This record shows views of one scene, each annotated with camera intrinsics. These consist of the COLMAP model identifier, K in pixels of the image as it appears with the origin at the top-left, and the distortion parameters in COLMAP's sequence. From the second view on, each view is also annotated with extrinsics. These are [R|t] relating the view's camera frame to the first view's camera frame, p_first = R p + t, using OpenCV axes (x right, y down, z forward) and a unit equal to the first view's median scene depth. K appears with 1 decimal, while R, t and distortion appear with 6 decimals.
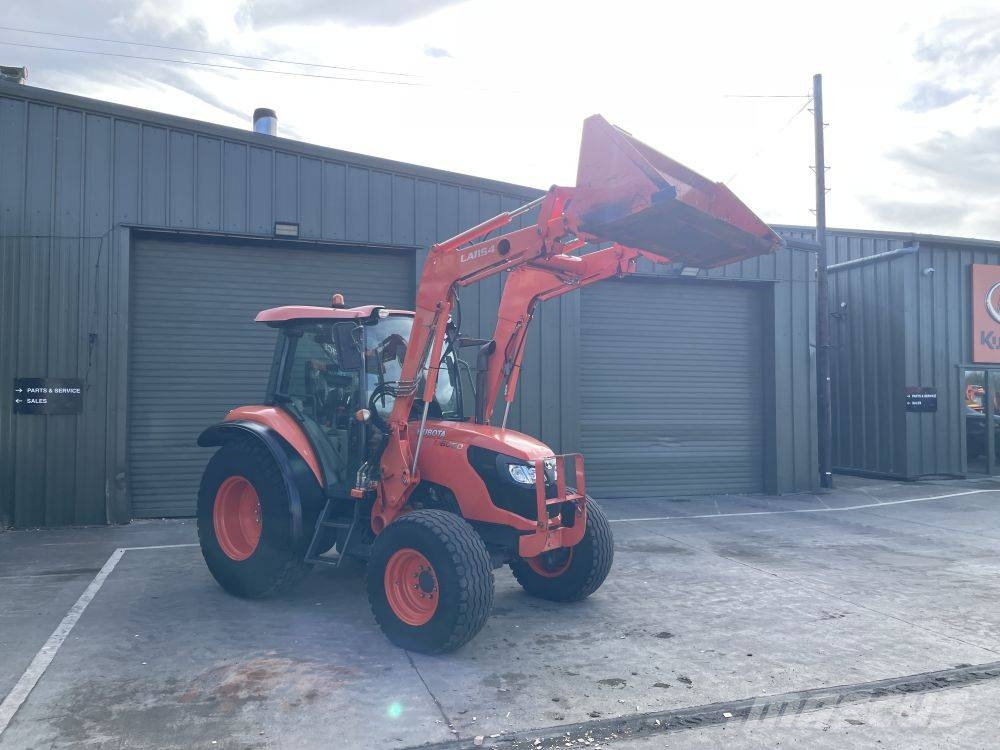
lens RADIAL K [[754.1, 0, 506.5], [0, 754.1, 374.2], [0, 0, 1]] dist [0.099491, -0.127806]
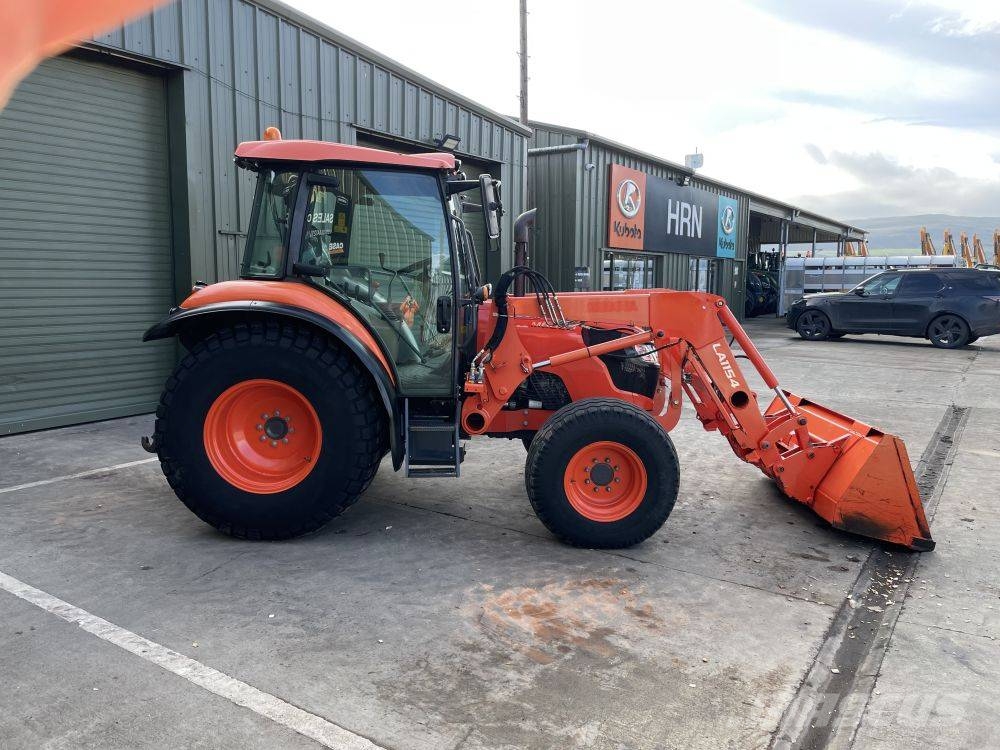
lens RADIAL K [[751.6, 0, 502.2], [0, 751.6, 368.3], [0, 0, 1]] dist [0.097470, -0.125058]
pose [[0.789449, -0.069145, 0.609909, -0.595256], [-0.025047, 0.989179, 0.144562, 0.014359], [-0.613305, -0.129401, 0.779175, 0.306664]]
